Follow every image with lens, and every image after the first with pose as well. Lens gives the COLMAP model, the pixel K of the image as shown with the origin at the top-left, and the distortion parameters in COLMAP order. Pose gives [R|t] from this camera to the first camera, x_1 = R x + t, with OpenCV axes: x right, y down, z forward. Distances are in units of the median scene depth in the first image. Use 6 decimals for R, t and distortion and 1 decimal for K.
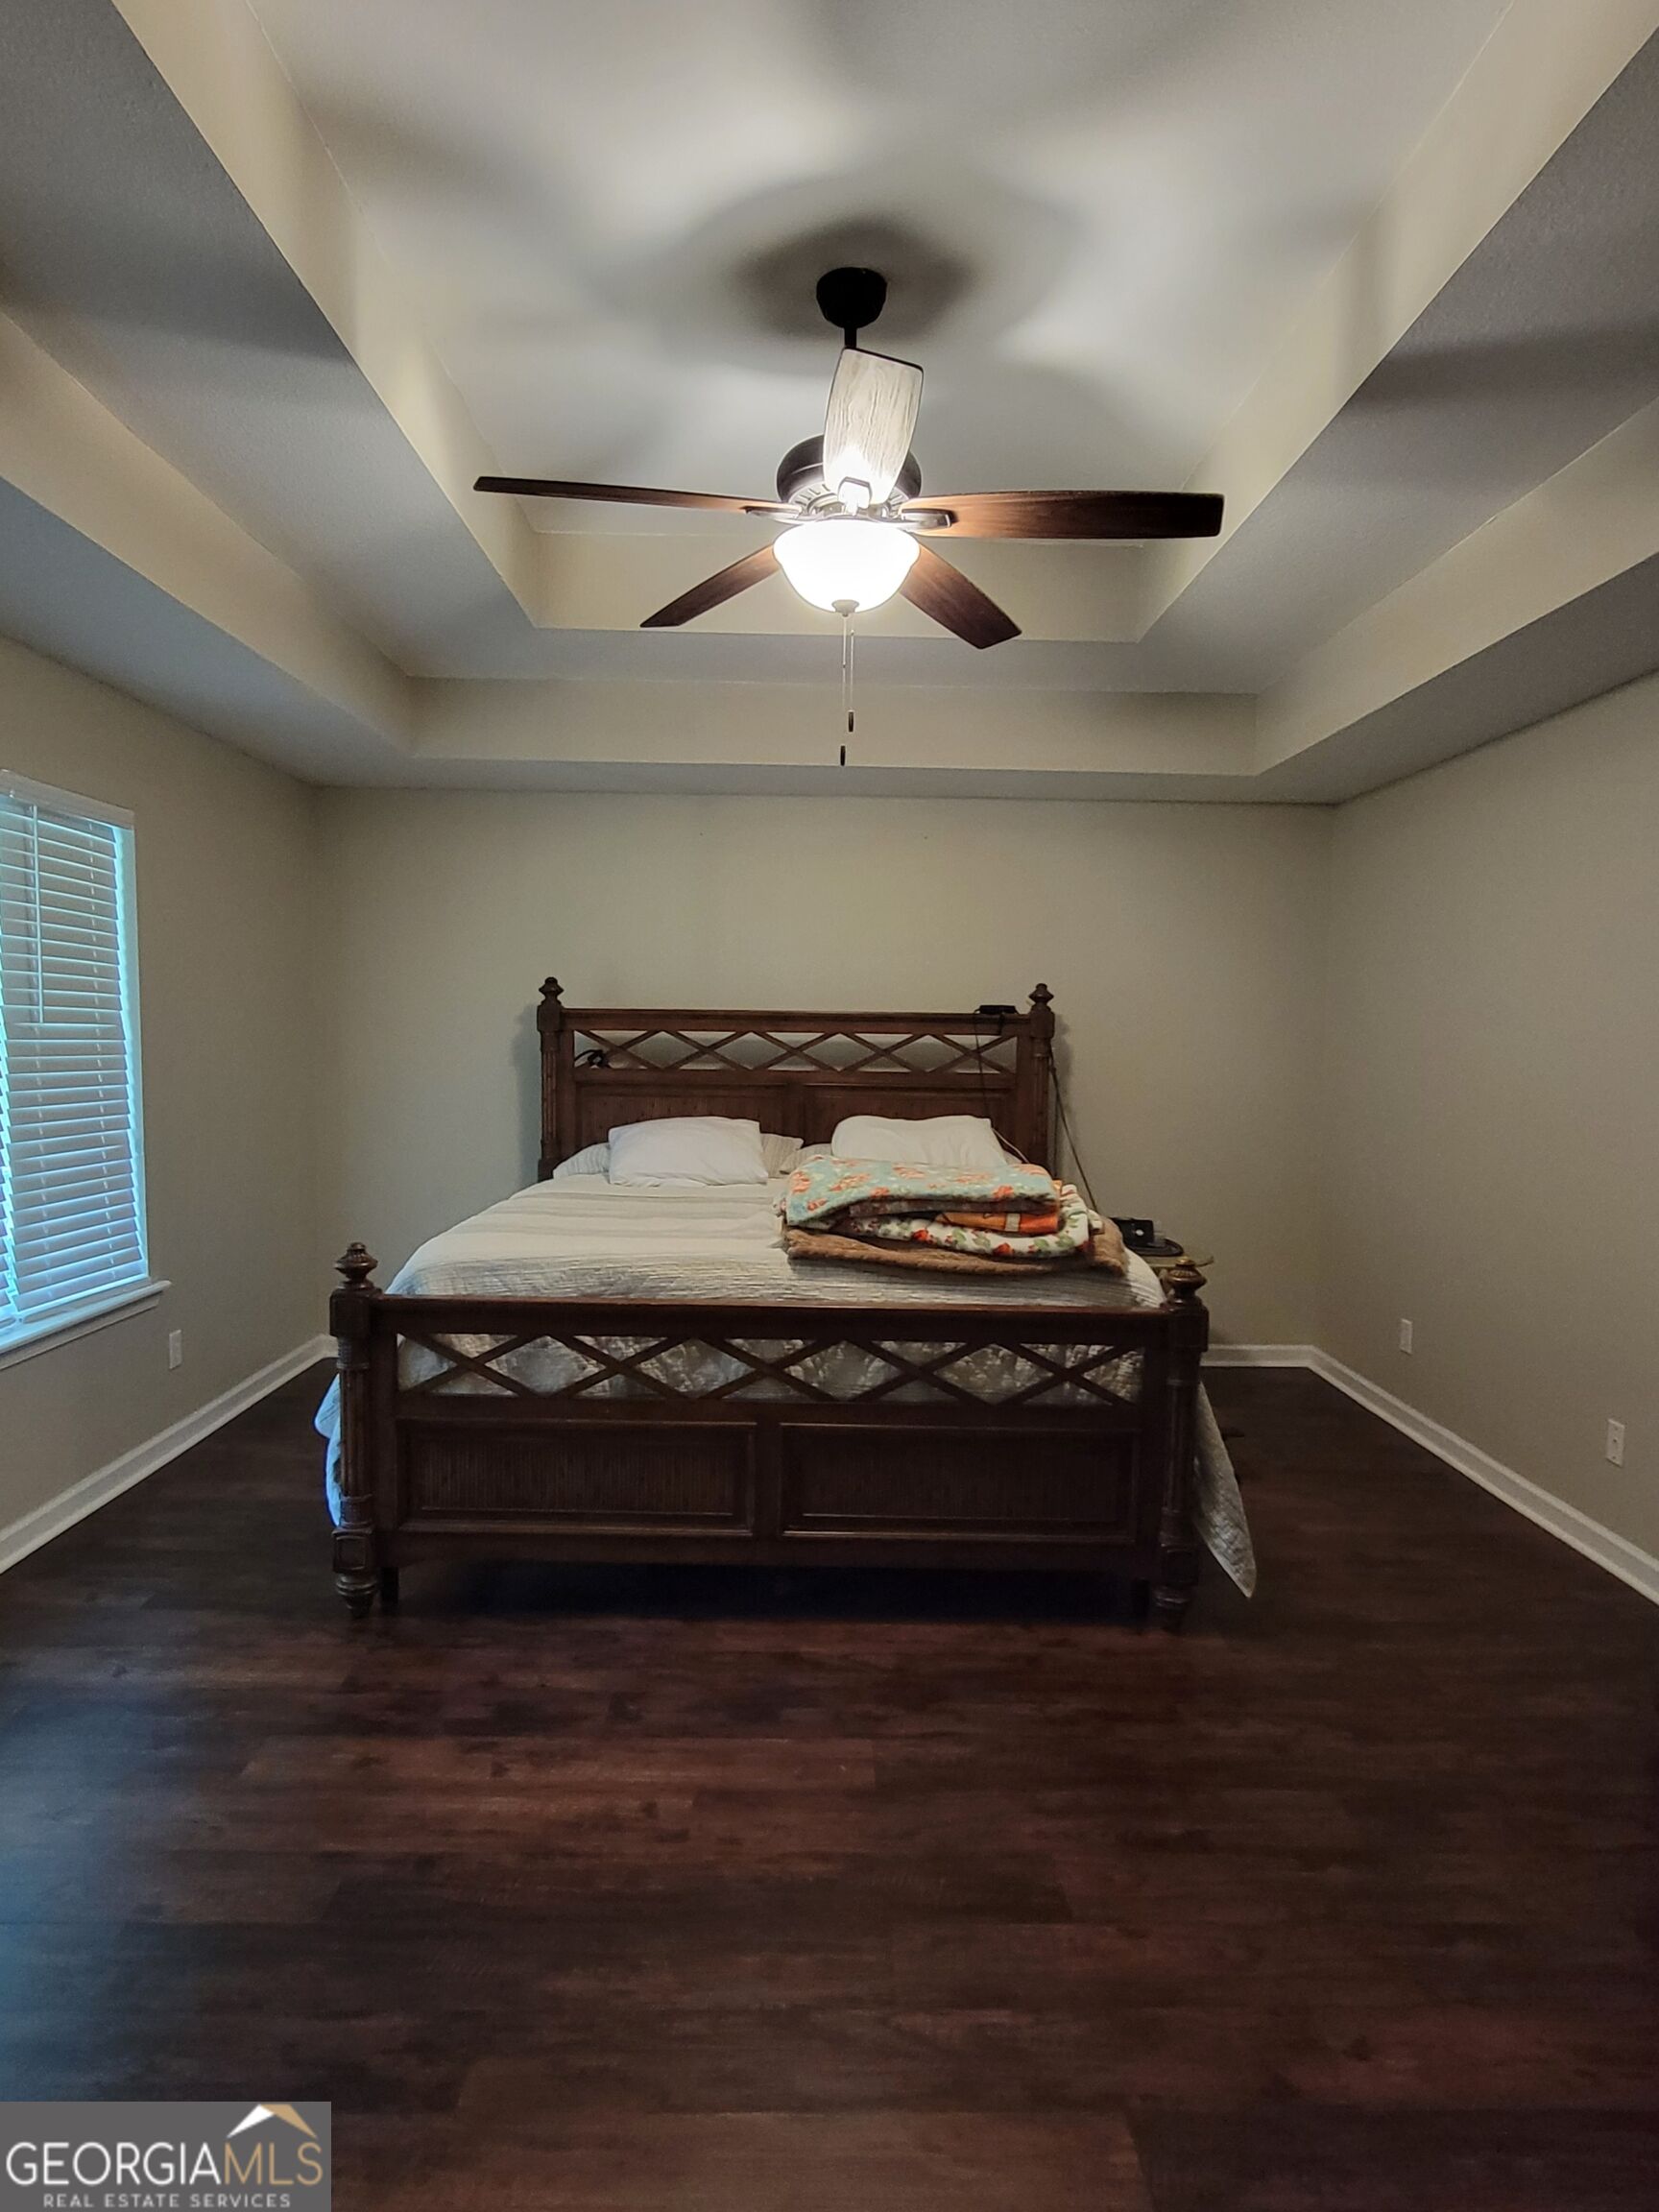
lens RADIAL K [[1274.1, 0, 824.0], [0, 1274.1, 1111.6], [0, 0, 1]] dist [-0.000276, 0.001923]
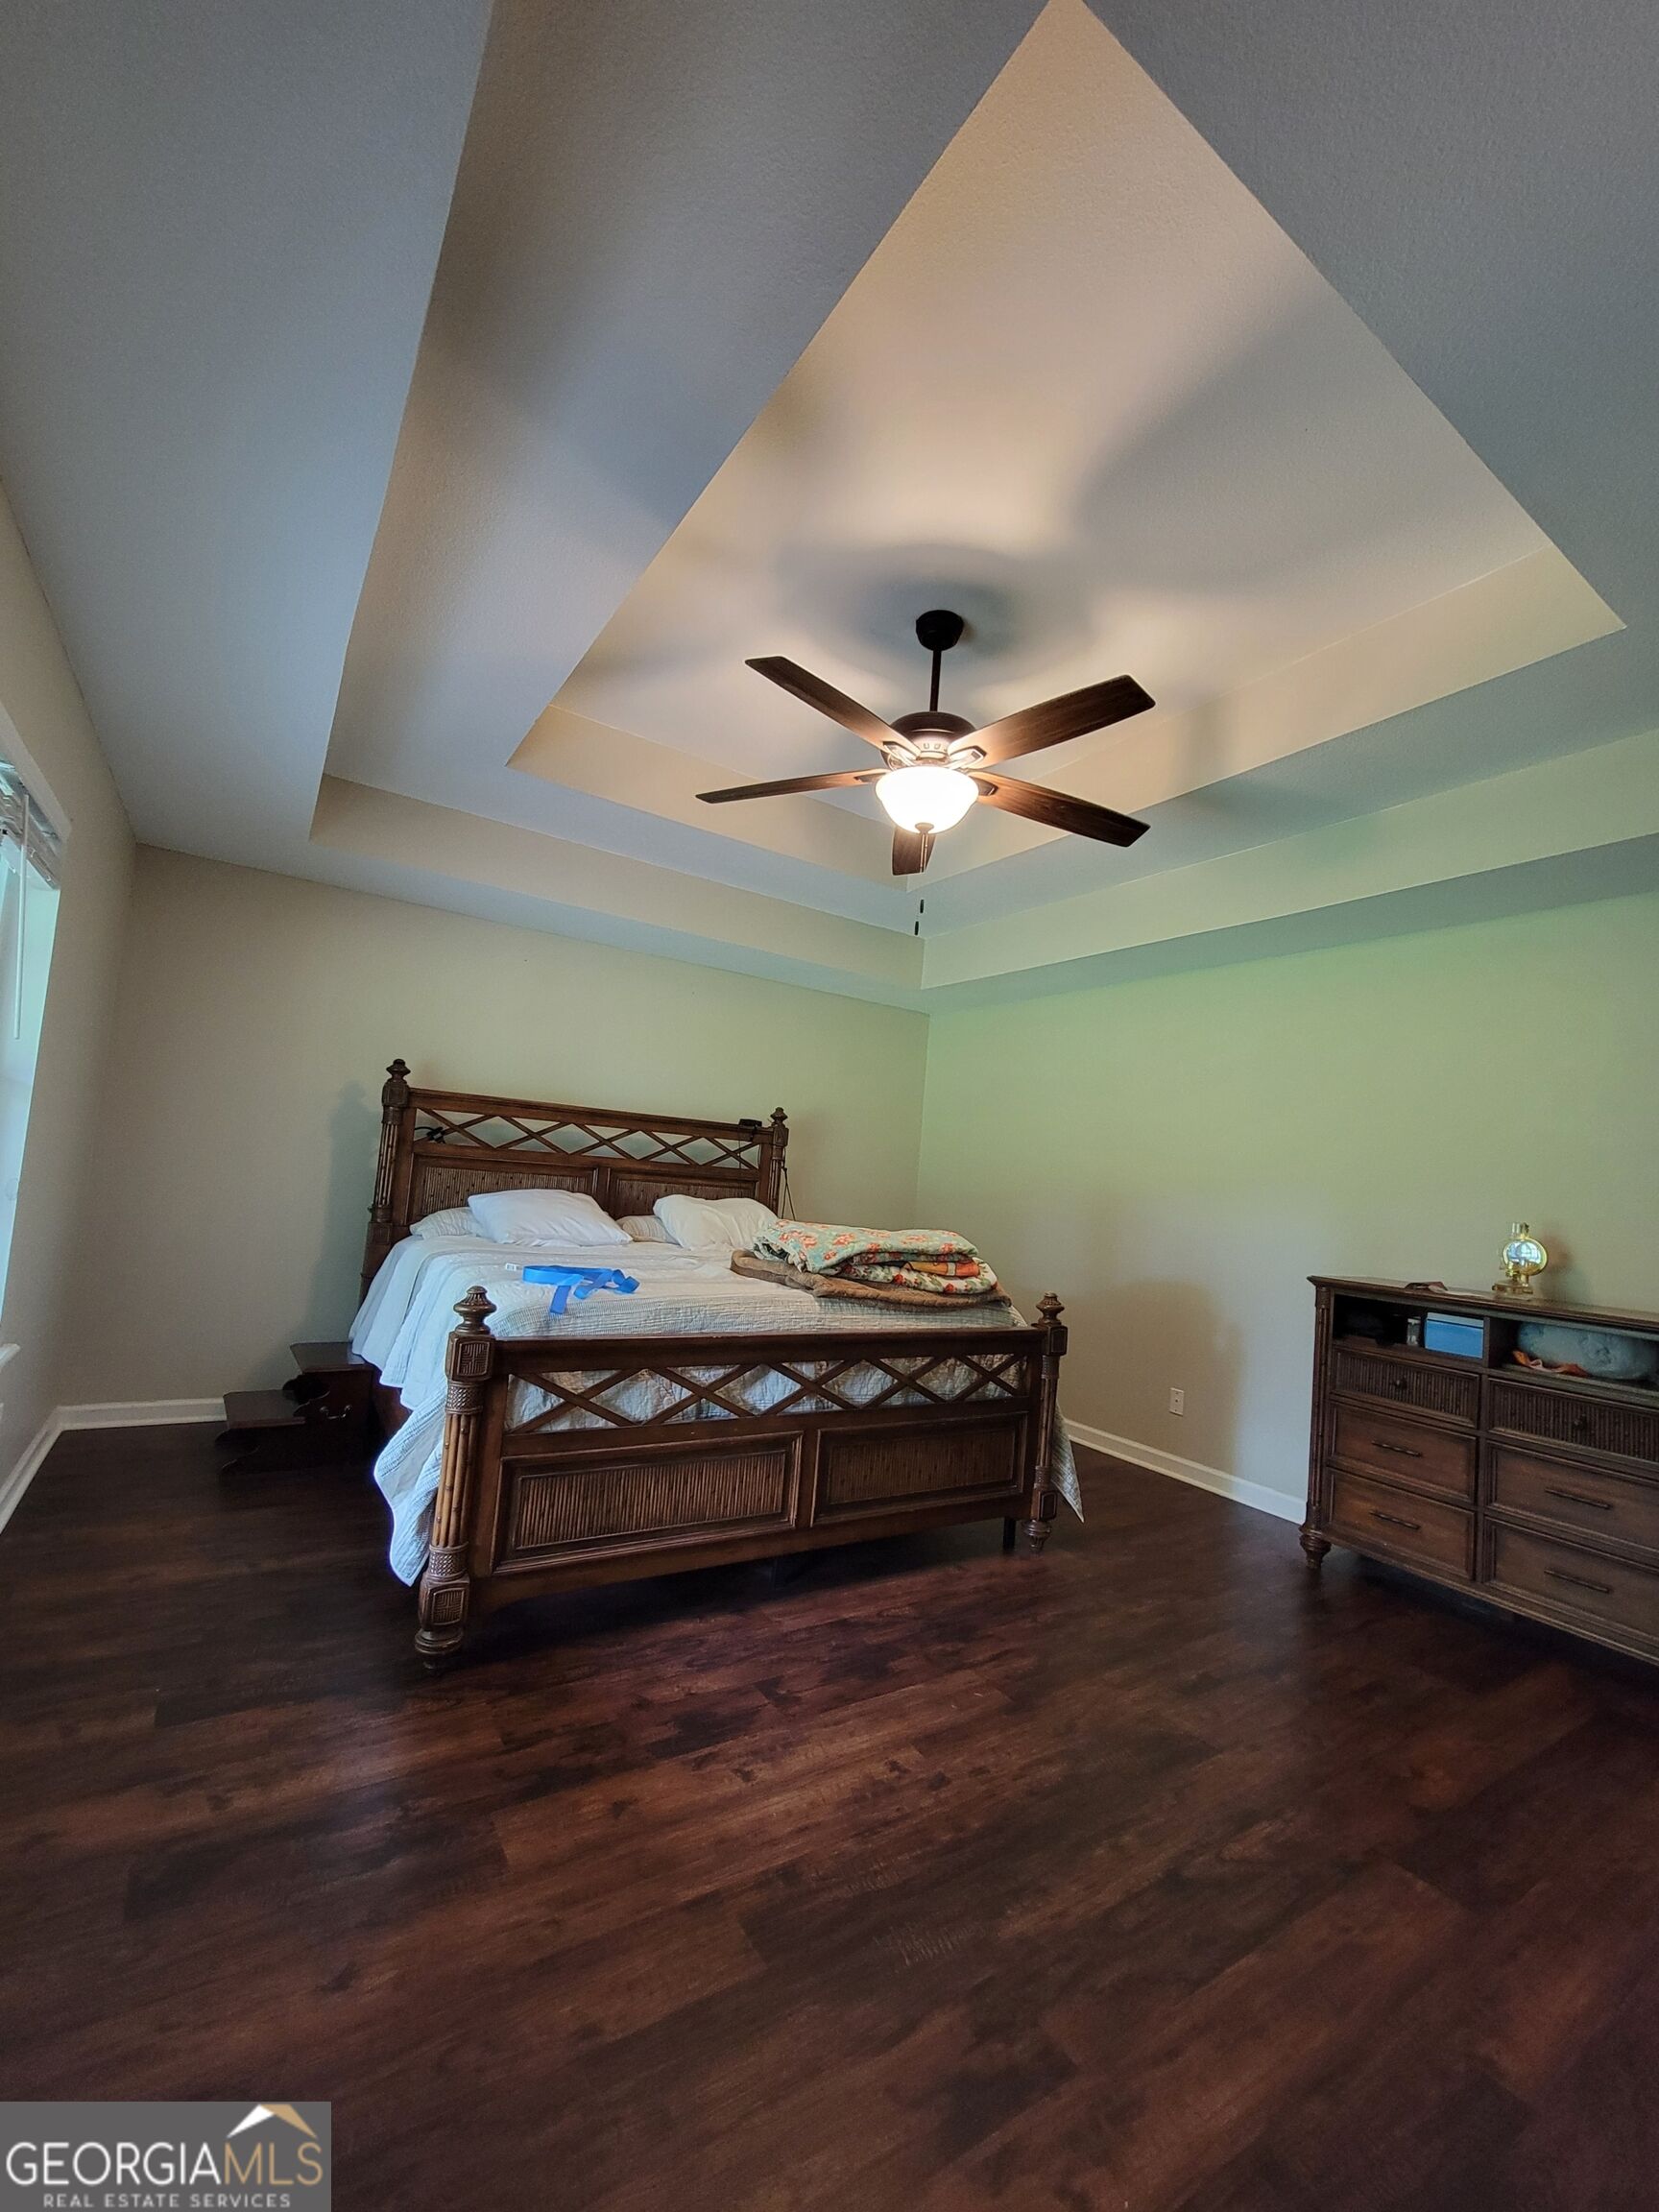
lens RADIAL K [[903.2, 0, 836.5], [0, 903.2, 1108.5], [0, 0, 1]] dist [0.000409, 0.001169]
pose [[0.839077, 0.097846, 0.535141, -0.523950], [-0.034668, 0.991310, -0.126894, 0.042419], [-0.542907, 0.087922, 0.835178, 0.217064]]
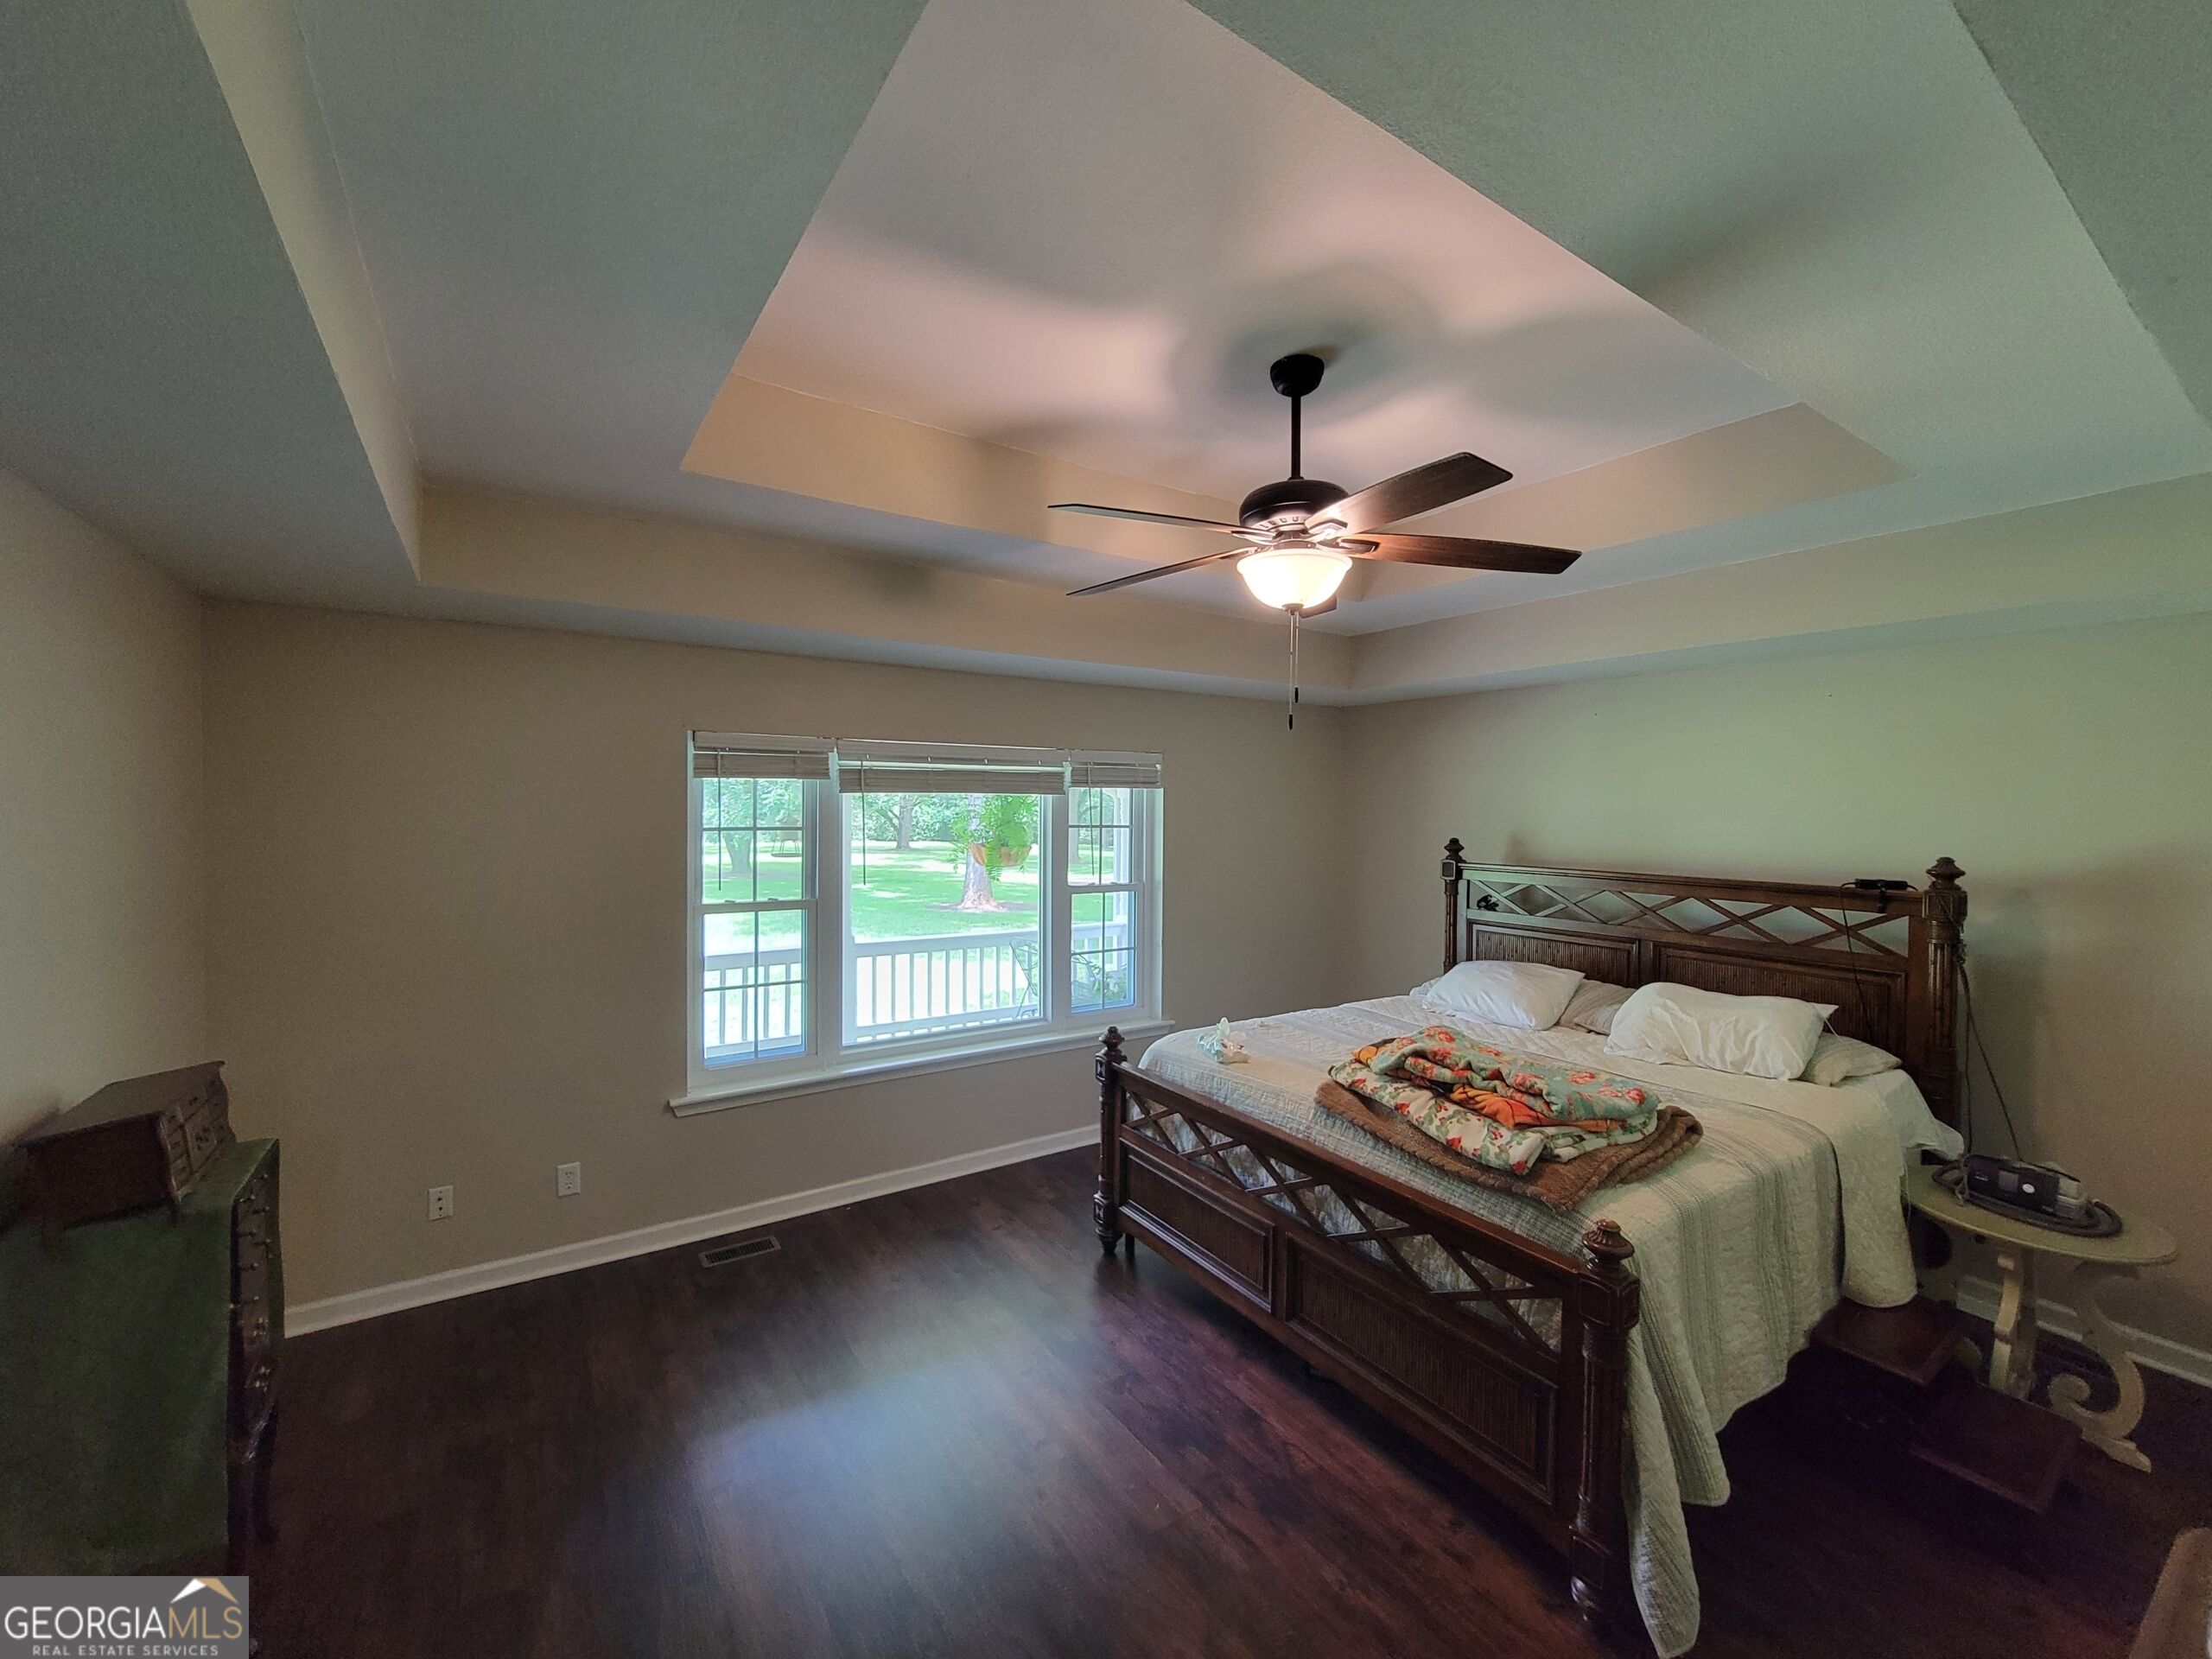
lens RADIAL K [[903.2, 0, 1121.8], [0, 903.2, 819.8], [0, 0, 1]] dist [0.000409, 0.001169]
pose [[0.553706, 0.004751, -0.832699, 0.622983], [-0.050928, 0.998305, -0.028169, -0.134961], [0.831154, 0.058005, 0.553009, 0.332445]]
